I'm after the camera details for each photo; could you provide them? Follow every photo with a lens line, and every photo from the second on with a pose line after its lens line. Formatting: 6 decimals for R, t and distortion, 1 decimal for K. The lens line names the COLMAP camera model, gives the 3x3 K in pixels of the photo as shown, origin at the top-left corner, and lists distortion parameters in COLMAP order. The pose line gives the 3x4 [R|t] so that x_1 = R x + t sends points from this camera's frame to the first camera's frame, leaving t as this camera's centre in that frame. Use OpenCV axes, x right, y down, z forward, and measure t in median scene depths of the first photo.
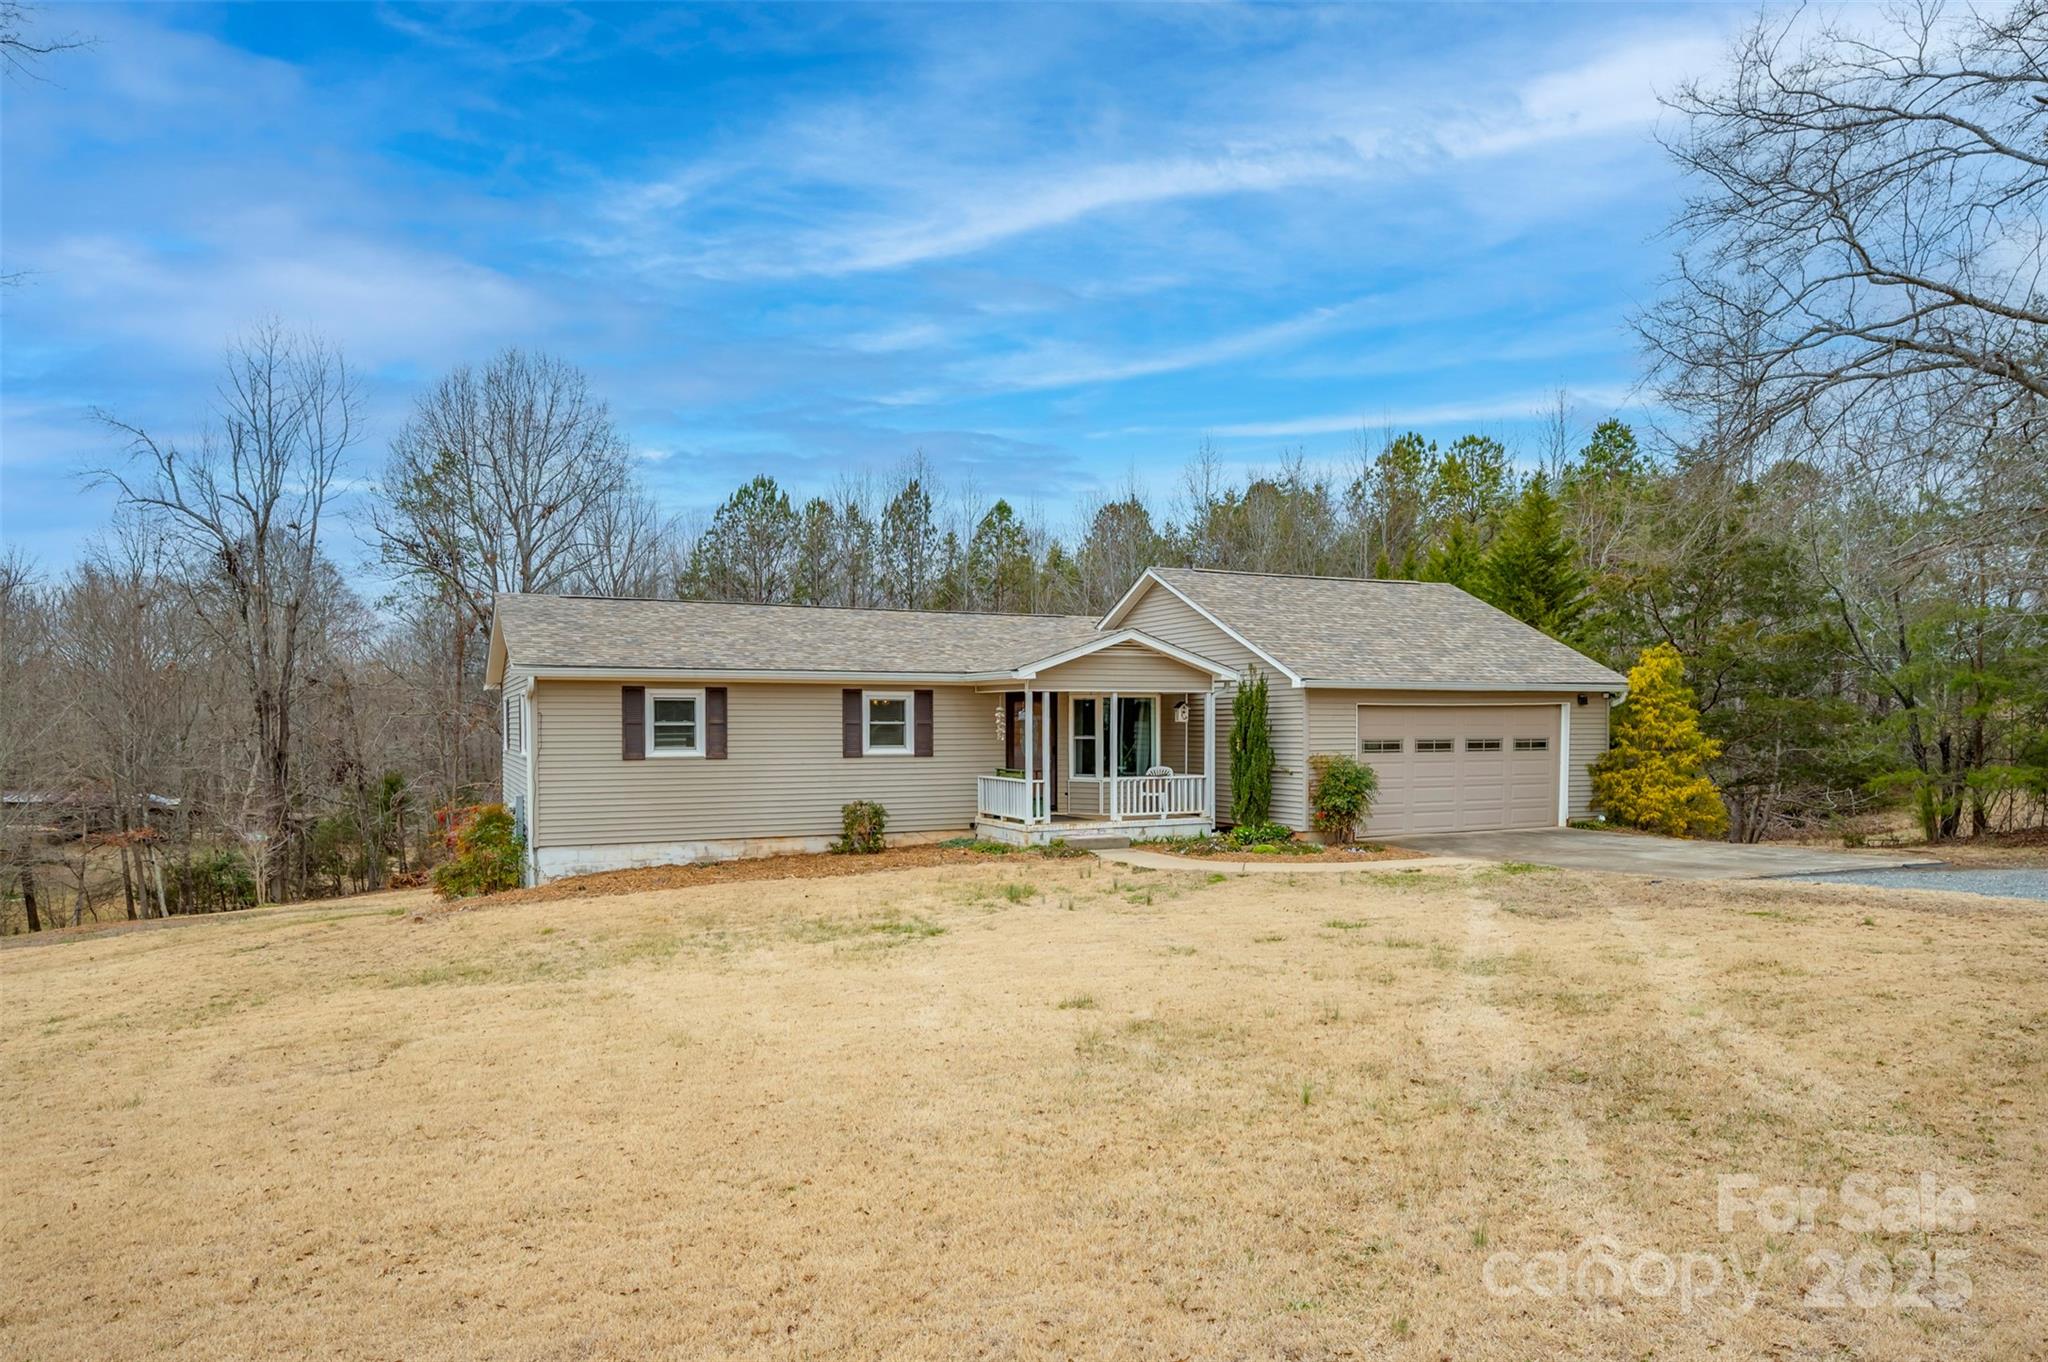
lens RADIAL K [[1335.3, 0, 1026.4], [0, 1335.3, 758.7], [0, 0, 1]] dist [0.000427, 0.001511]
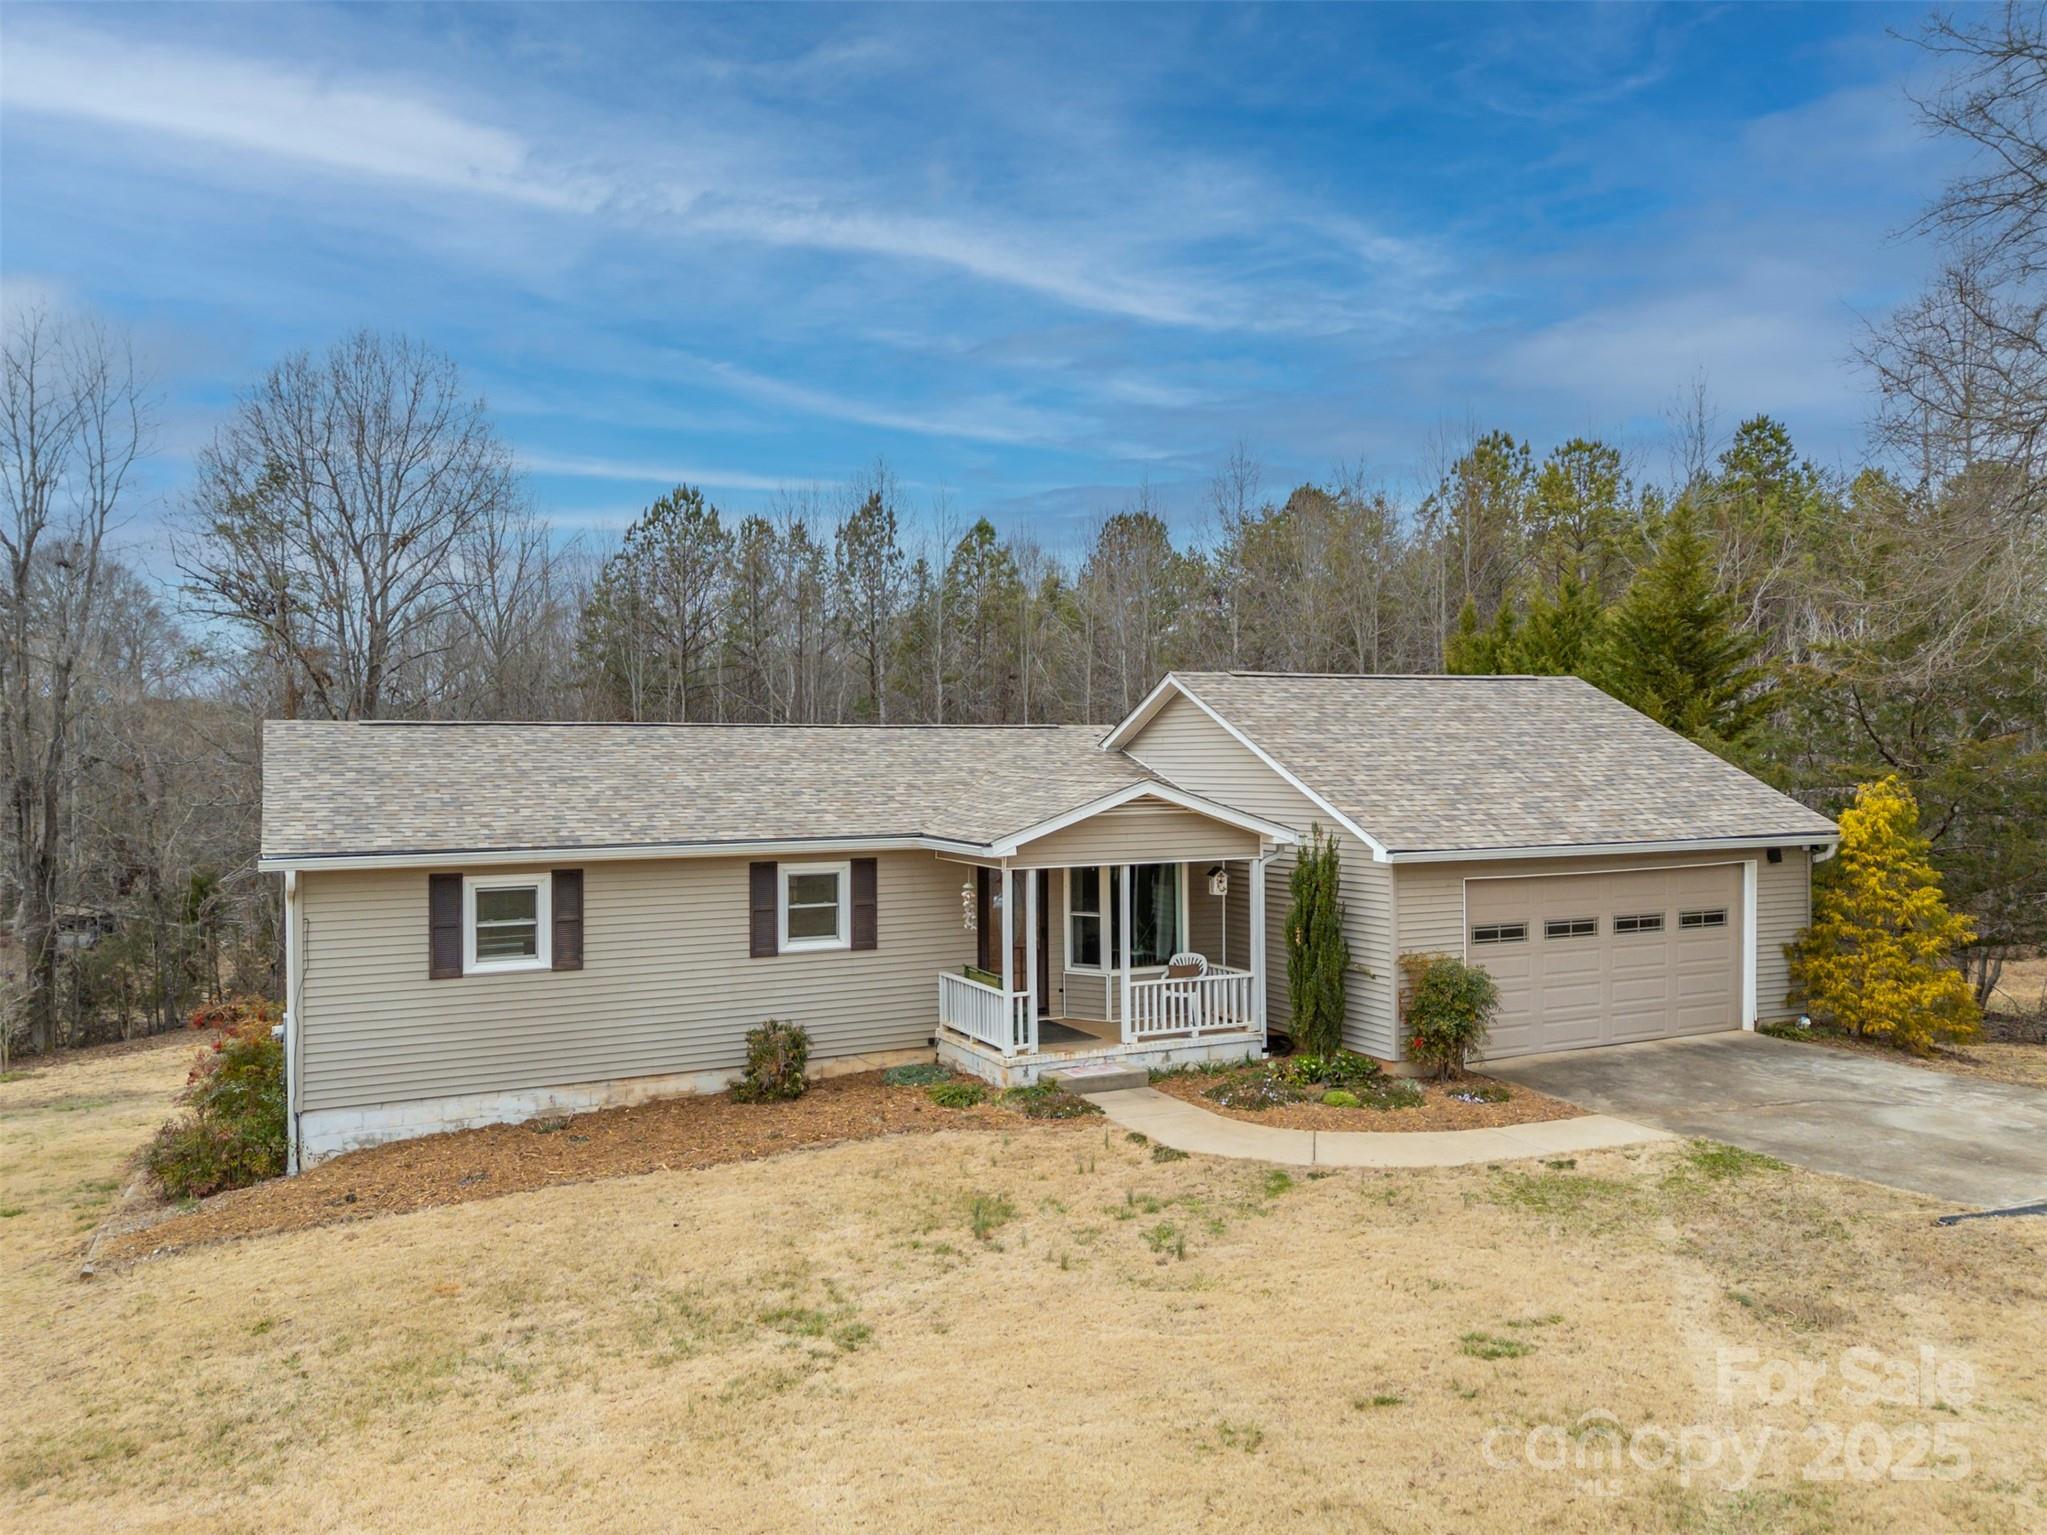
lens RADIAL K [[1585.9, 0, 1023.5], [0, 1585.9, 767.5], [0, 0, 1]] dist [0.114668, -0.125988]
pose [[0.999986, -0.004874, 0.001941, 0.008531], [0.004904, 0.999861, -0.015906, -0.084734], [-0.001863, 0.015915, 0.999872, 0.132261]]
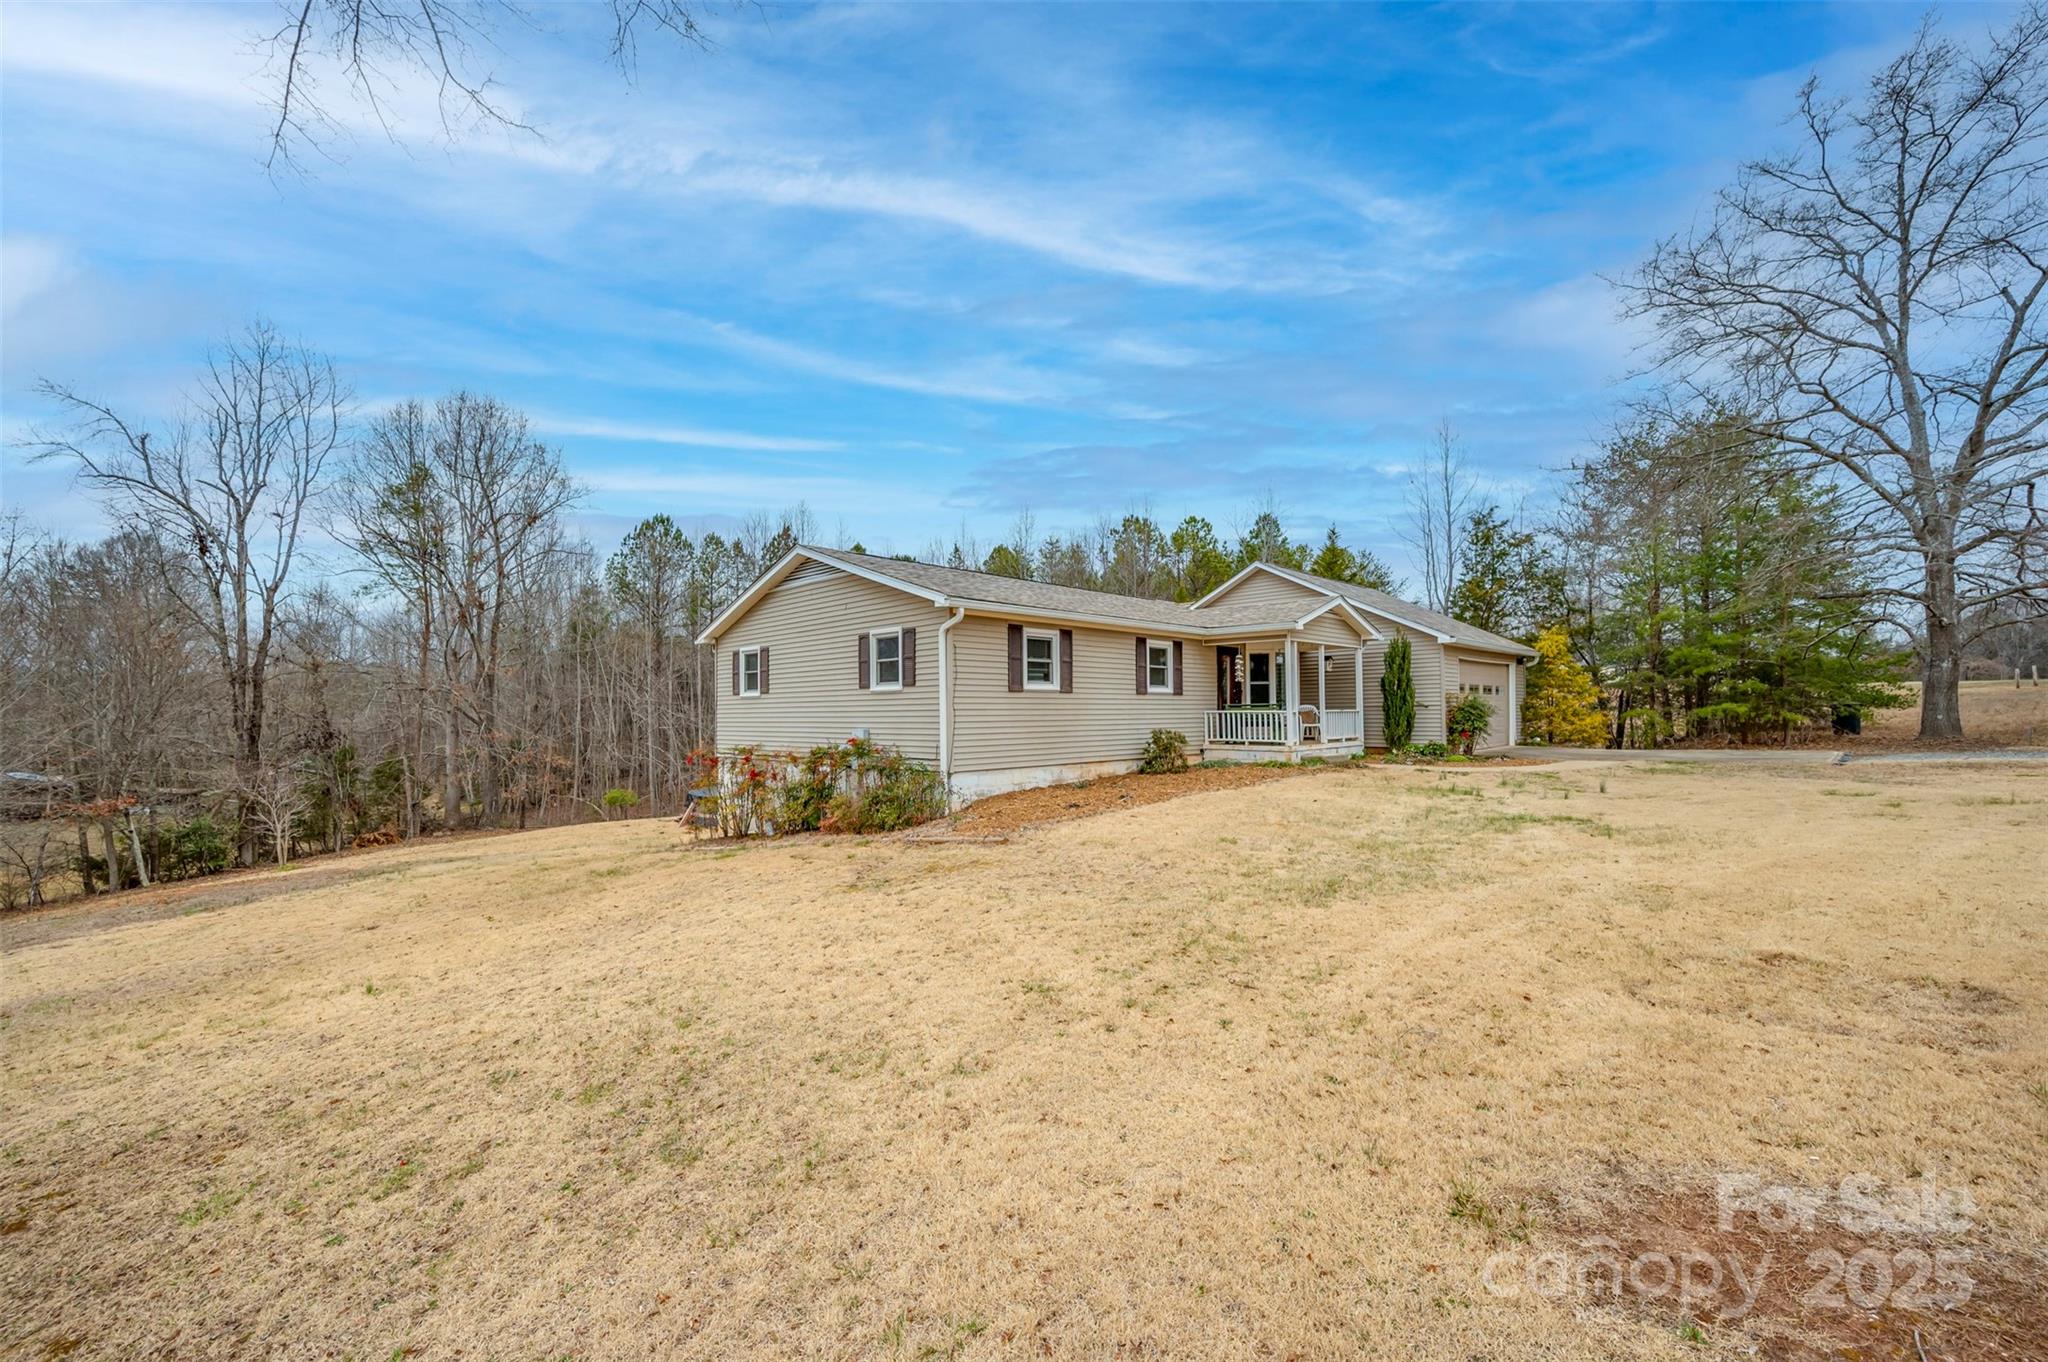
lens RADIAL K [[850.5, 0, 1031.0], [0, 850.5, 714.3], [0, 0, 1]] dist [0.000341, 0.000044]
pose [[0.938793, -0.005529, 0.344438, -0.462665], [0.015004, 0.999579, -0.024847, 0.032741], [-0.344156, 0.028494, 0.938480, 0.305876]]
